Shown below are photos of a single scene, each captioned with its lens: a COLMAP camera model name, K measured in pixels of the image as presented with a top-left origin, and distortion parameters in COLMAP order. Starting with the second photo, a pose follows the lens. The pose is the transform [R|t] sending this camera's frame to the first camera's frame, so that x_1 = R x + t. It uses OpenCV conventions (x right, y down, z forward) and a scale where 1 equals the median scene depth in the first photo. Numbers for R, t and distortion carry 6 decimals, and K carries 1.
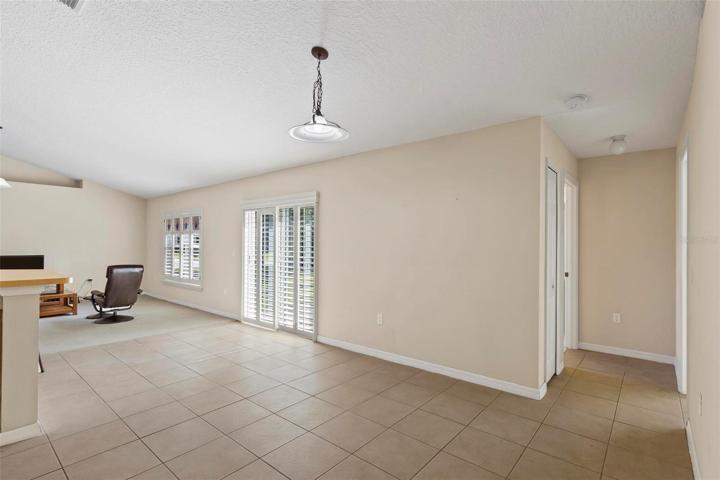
lens RADIAL K [[346.7, 0, 360.0], [0, 346.7, 240.0], [0, 0, 1]] dist [-0.000190, 0.000098]
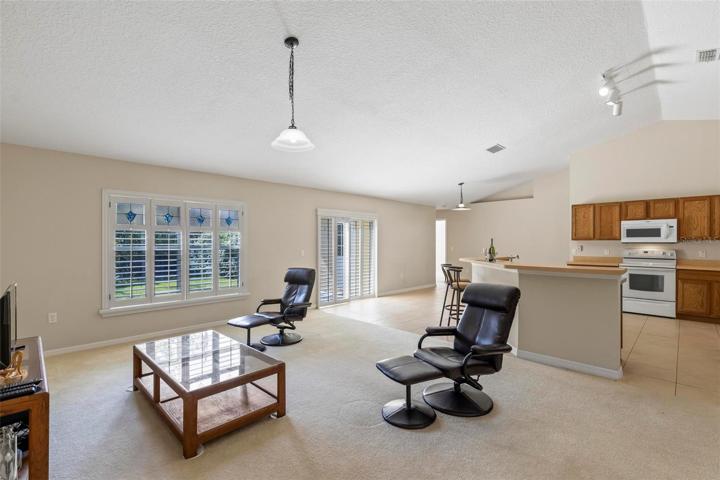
lens RADIAL K [[324.1, 0, 360.0], [0, 324.1, 240.0], [0, 0, 1]] dist [0.000352, -0.000116]
pose [[0.059552, 0.004405, 0.998215, -1.837029], [-0.000225, 0.999990, -0.004399, 0.001308], [-0.998225, 0.000037, 0.059552, 1.018865]]
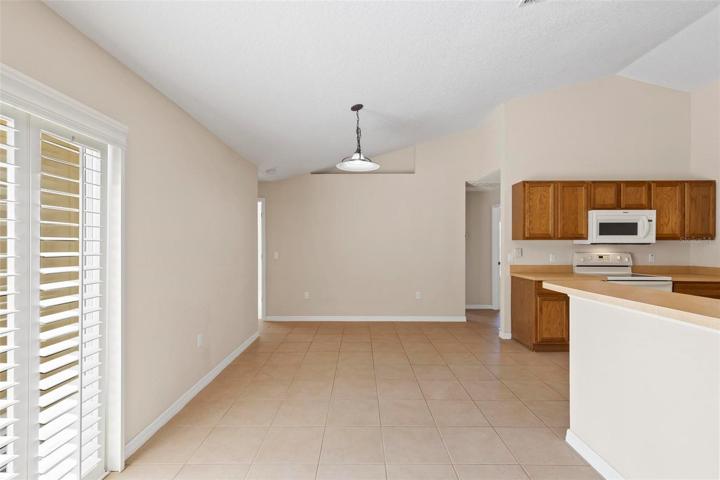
lens RADIAL K [[324.1, 0, 360.0], [0, 324.1, 240.0], [0, 0, 1]] dist [0.000352, -0.000116]
pose [[-0.635913, 0.005398, 0.771741, -0.657355], [-0.000896, 0.999970, -0.007732, 0.004157], [-0.771760, -0.005608, -0.635889, 1.055086]]
